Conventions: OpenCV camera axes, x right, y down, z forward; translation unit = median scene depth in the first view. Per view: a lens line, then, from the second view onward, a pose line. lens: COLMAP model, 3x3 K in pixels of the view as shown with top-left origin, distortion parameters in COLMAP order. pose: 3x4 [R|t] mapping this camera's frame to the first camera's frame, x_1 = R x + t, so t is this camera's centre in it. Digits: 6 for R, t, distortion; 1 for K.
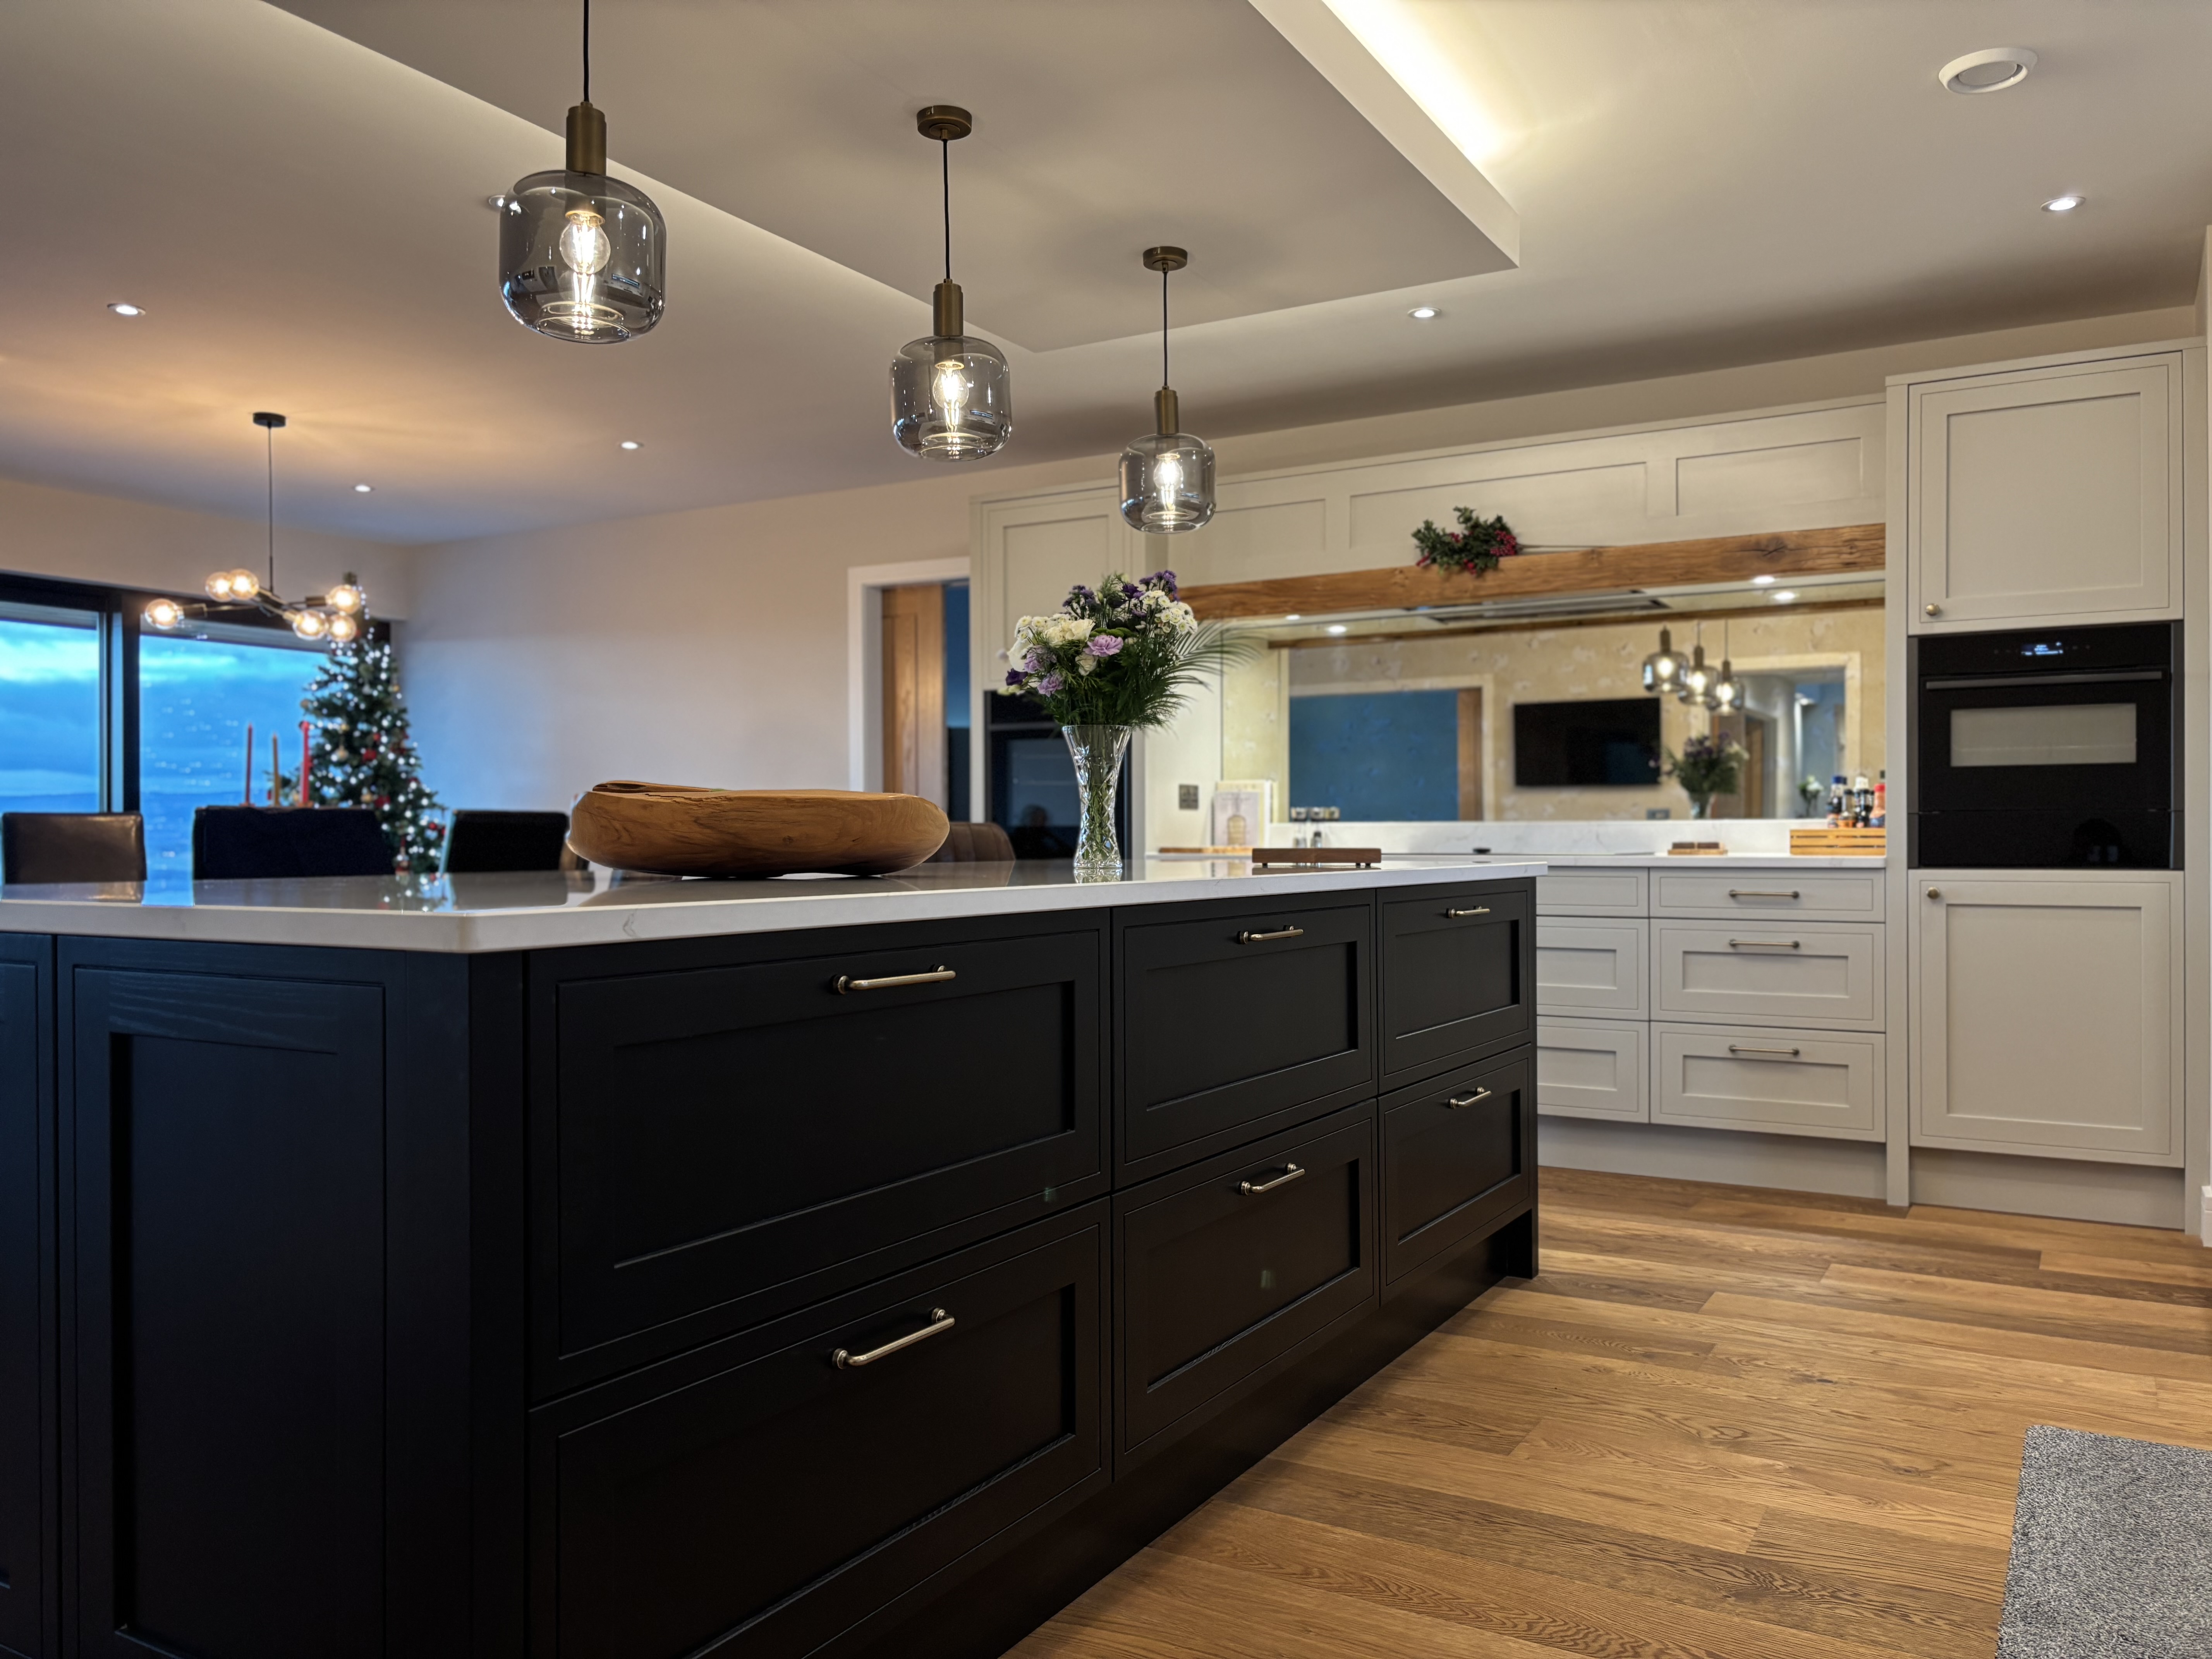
lens RADIAL K [[1664.1, 0, 1108.7], [0, 1664.1, 847.9], [0, 0, 1]] dist [0.047852, -0.056025]
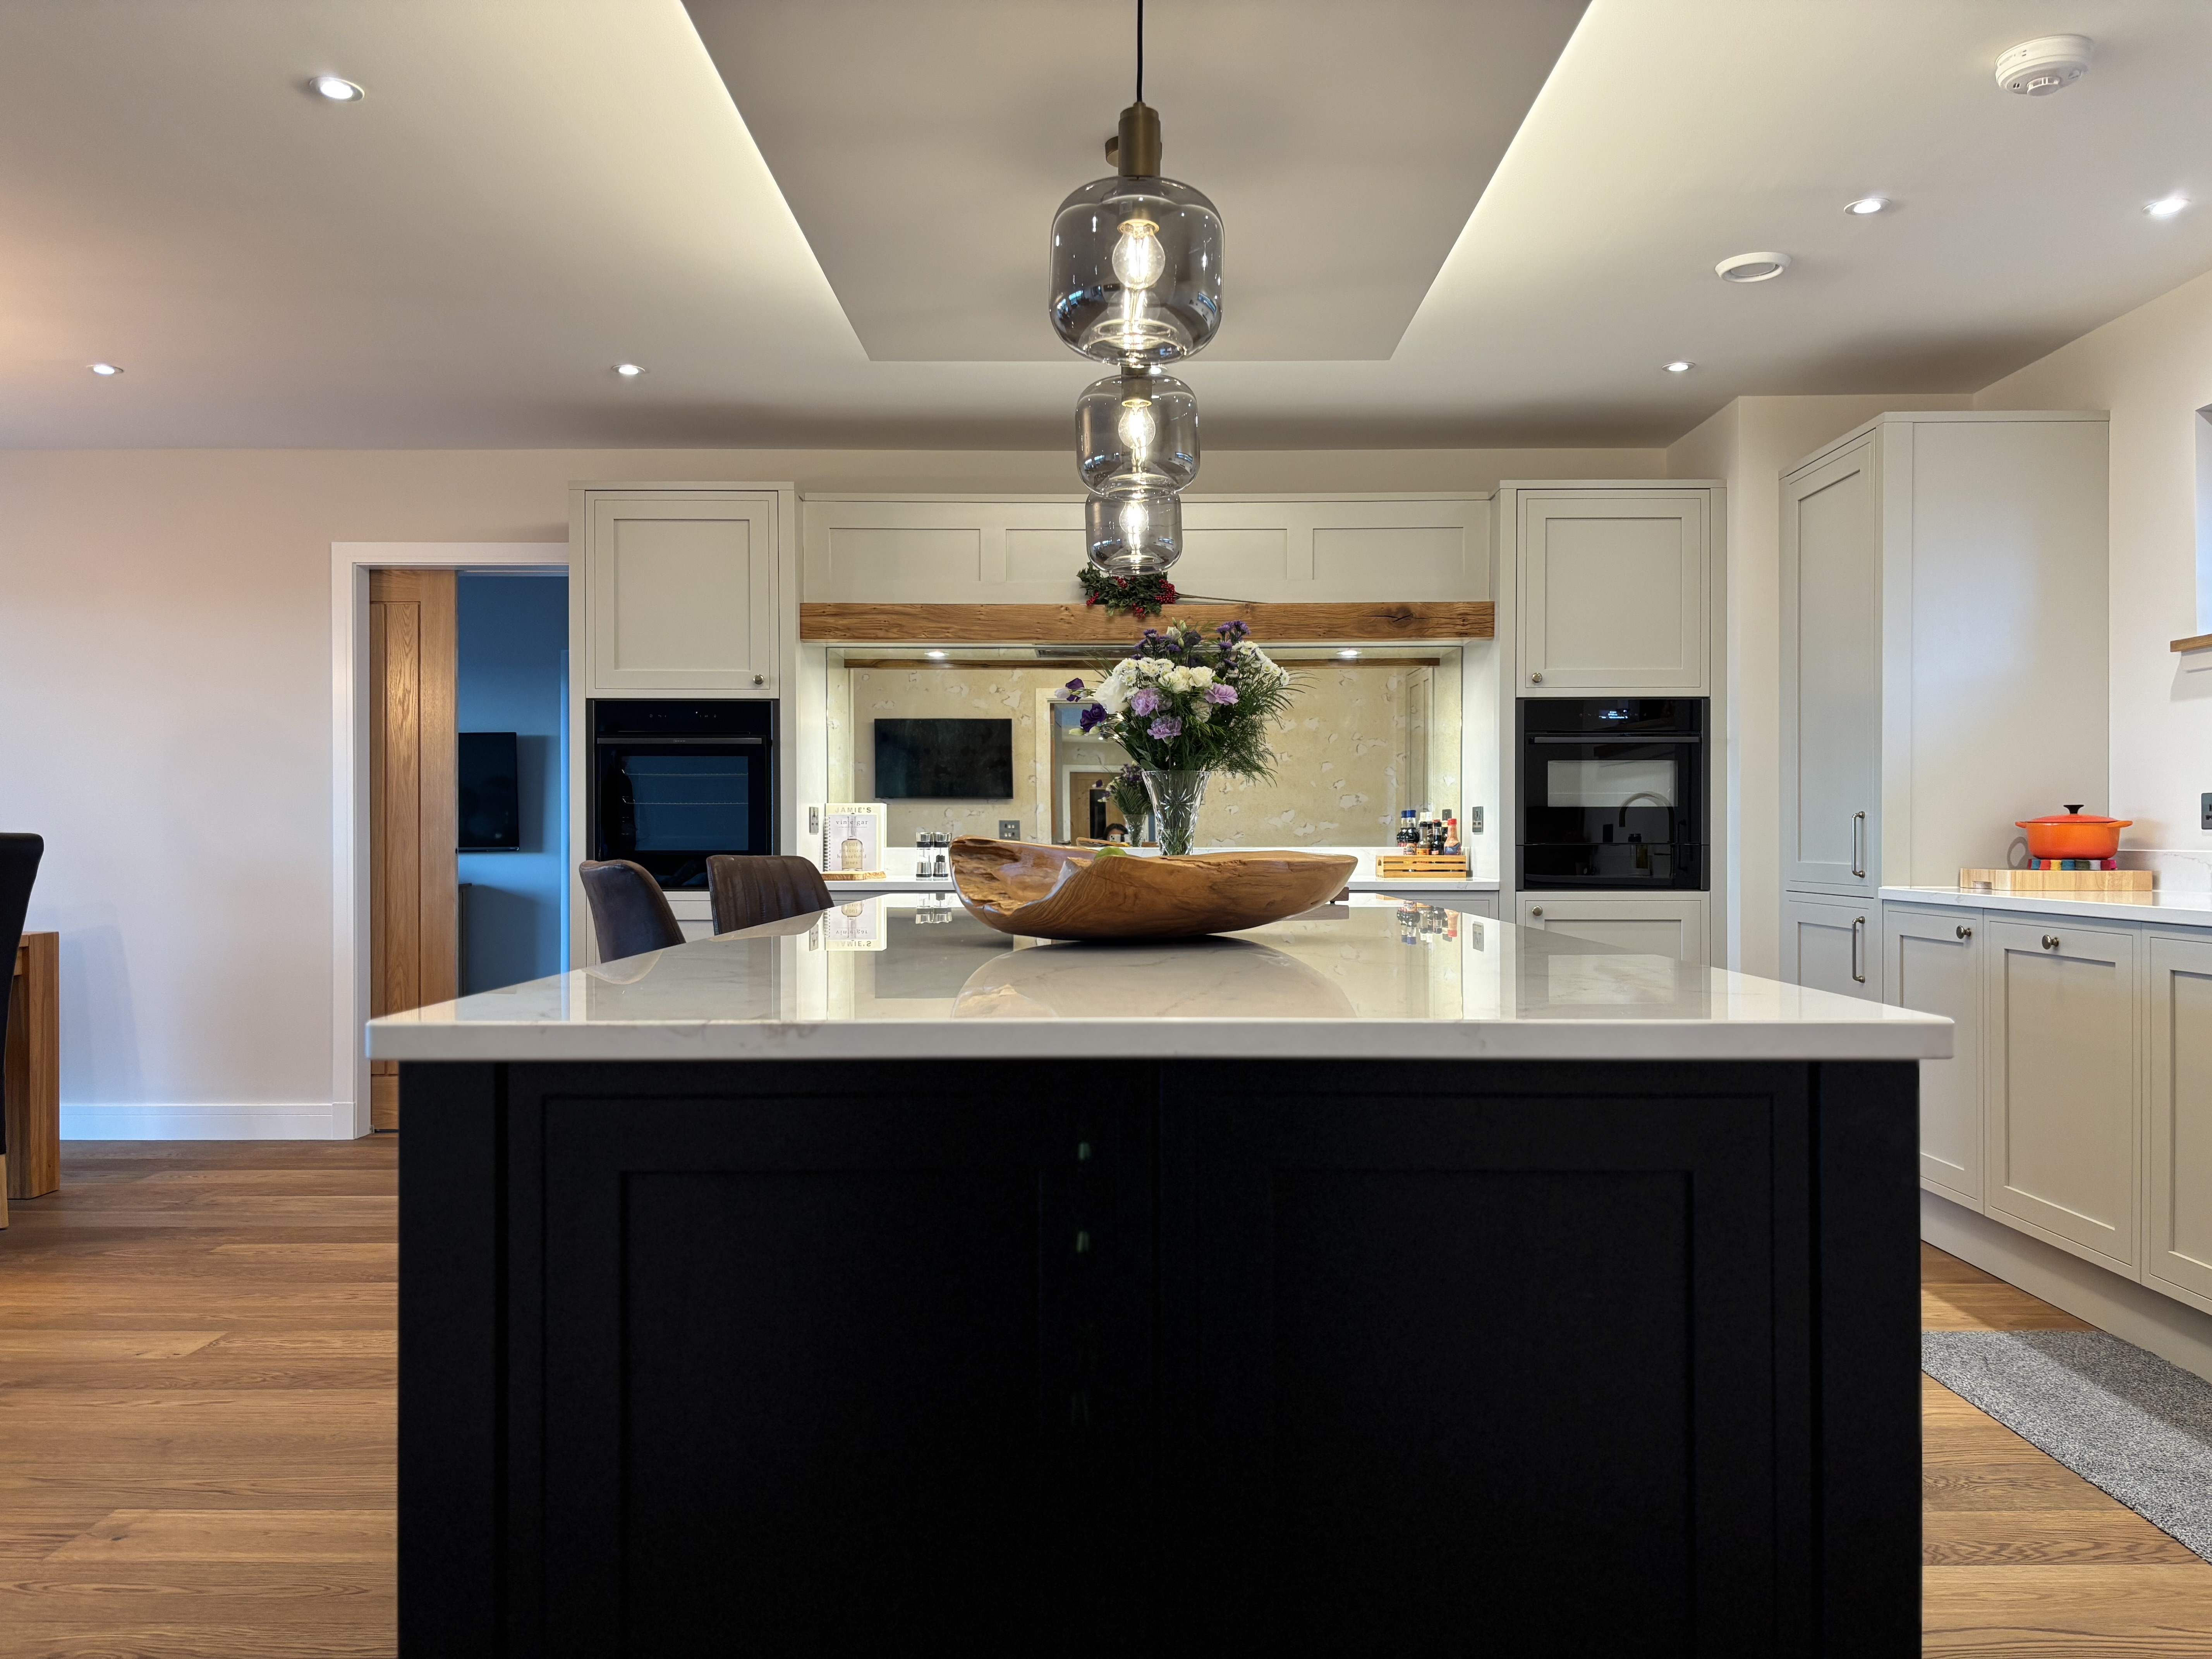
lens RADIAL K [[1664.1, 0, 1110.7], [0, 1664.1, 835.0], [0, 0, 1]] dist [0.047852, -0.056025]
pose [[0.865712, 0.002530, 0.500537, -0.348438], [0.001687, 0.999967, -0.007971, -0.017138], [-0.500540, 0.007745, 0.865679, 0.097456]]
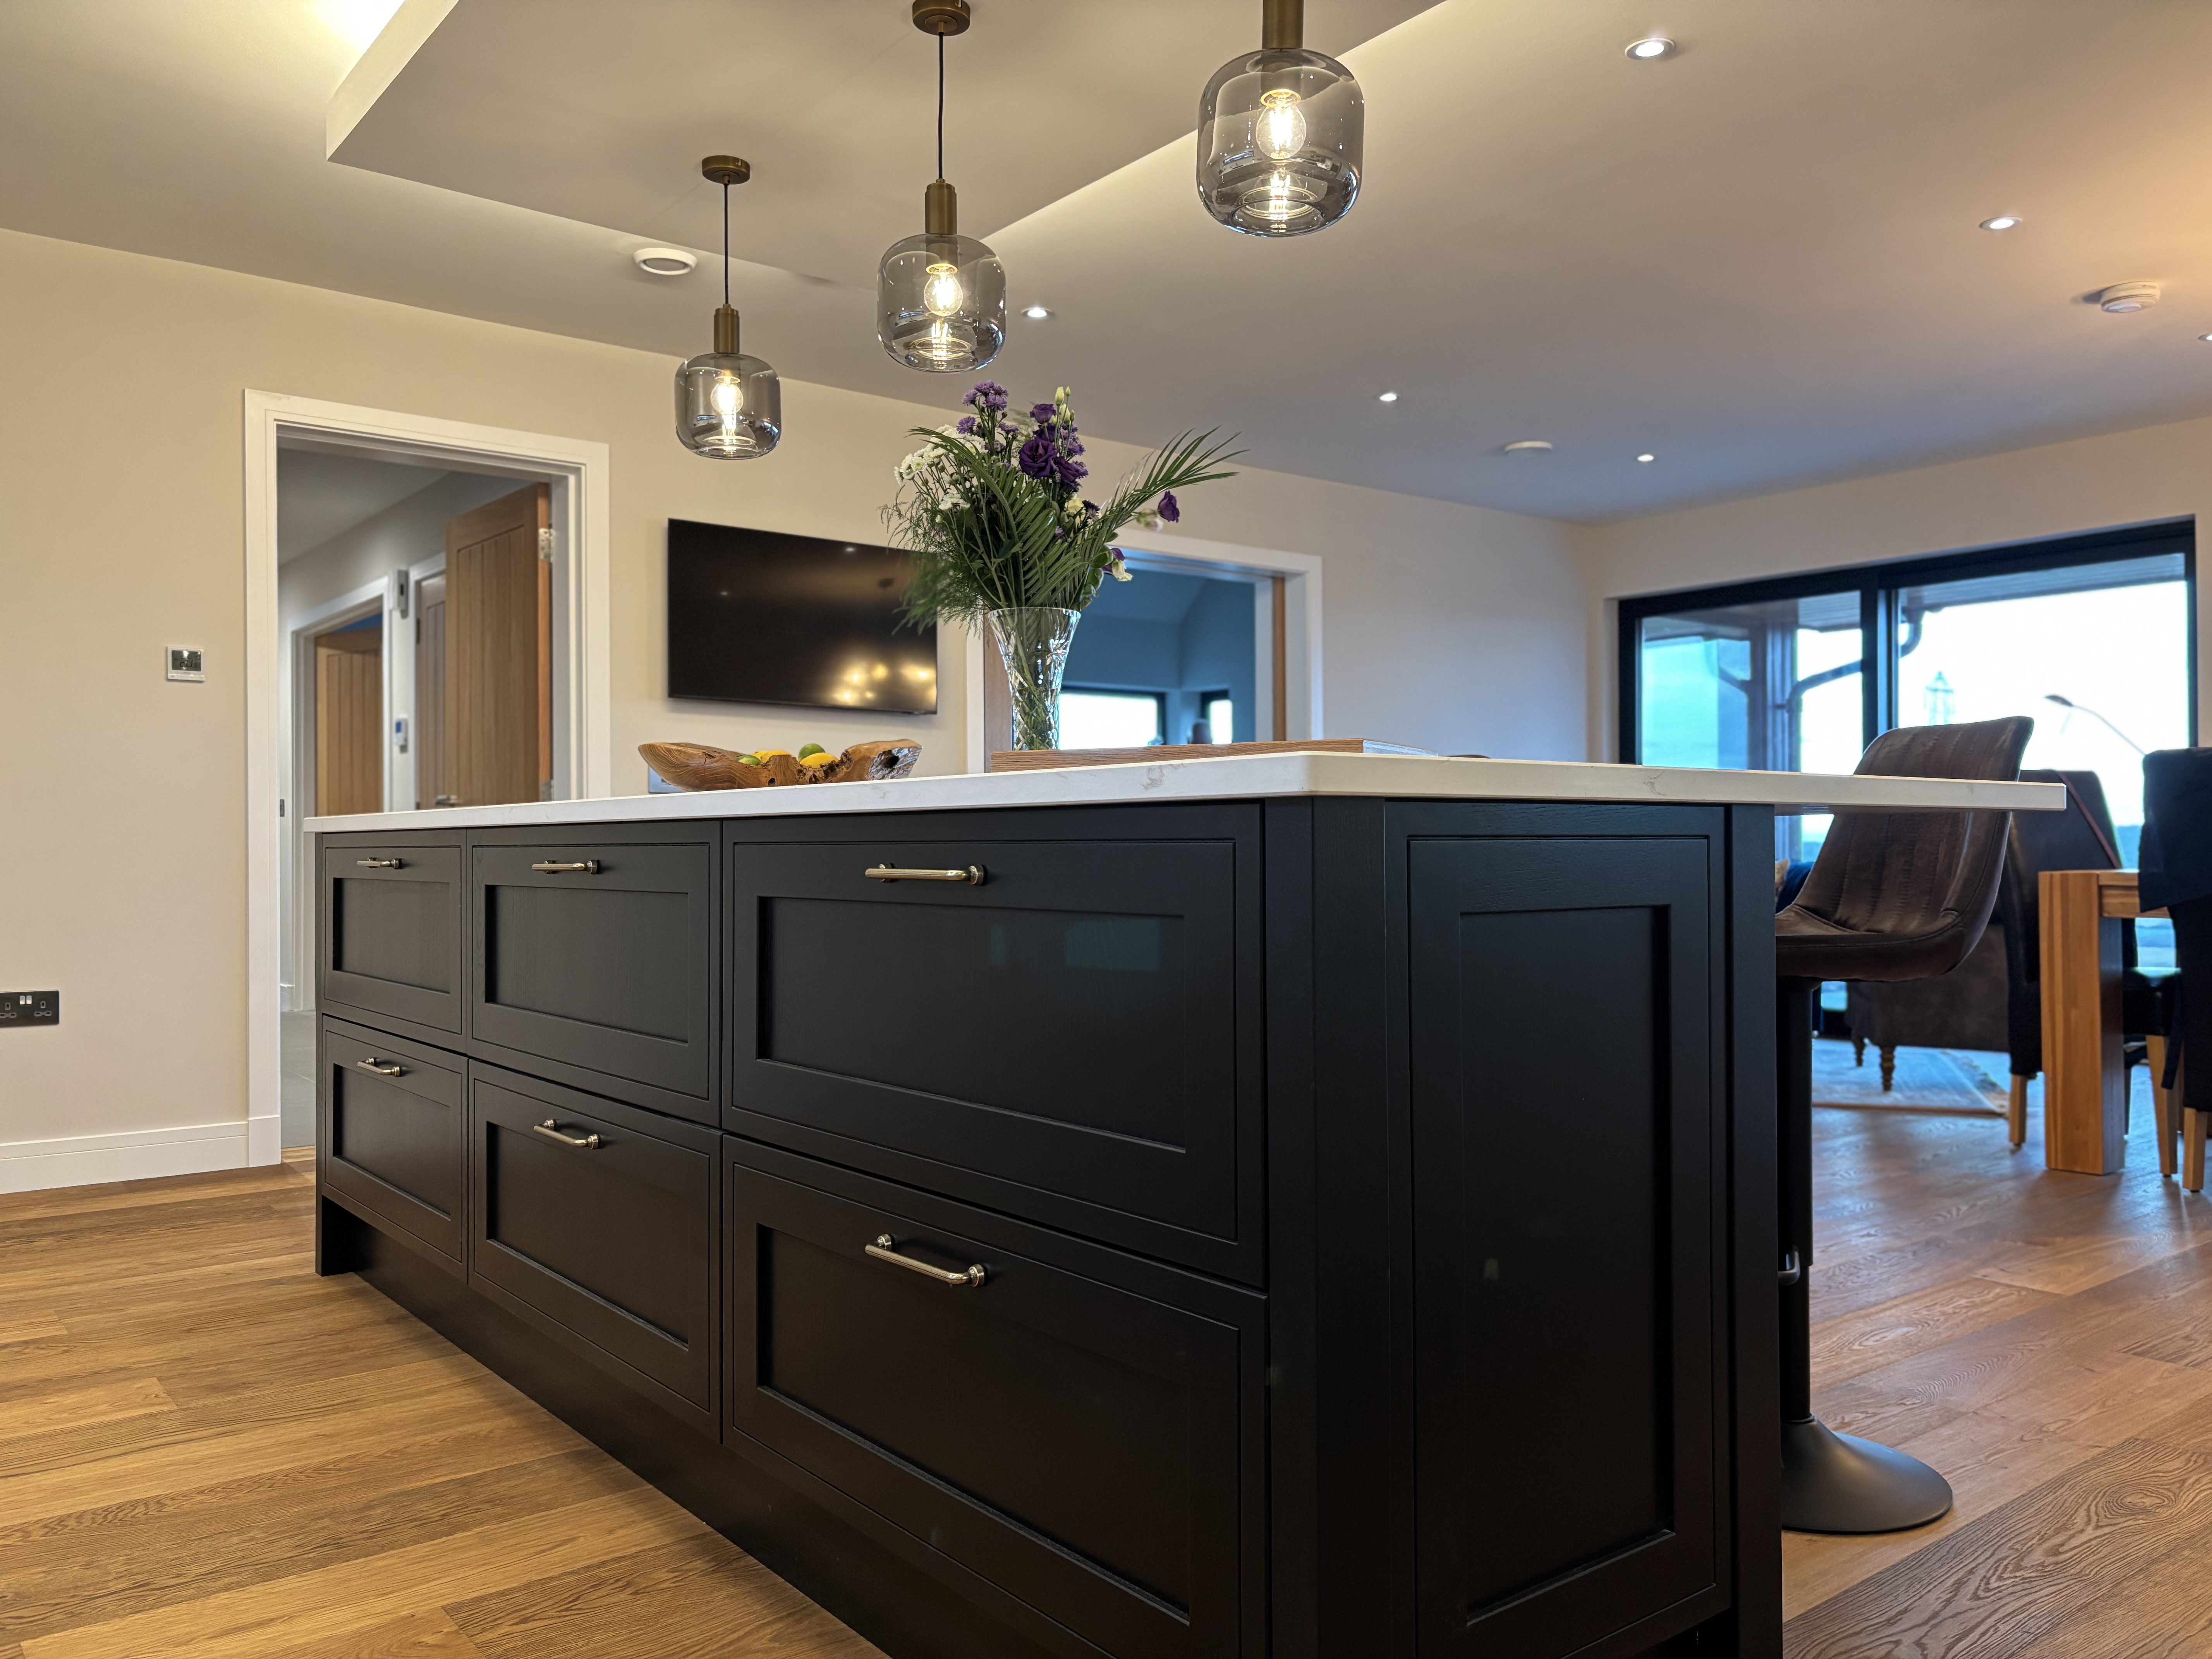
lens RADIAL K [[1664.1, 0, 1123.5], [0, 1664.1, 818.5], [0, 0, 1]] dist [0.047852, -0.056025]
pose [[-0.354007, -0.012499, -0.935159, 0.445487], [0.005841, 0.999862, -0.015575, 0.020988], [0.935224, -0.010976, -0.353885, 0.838983]]
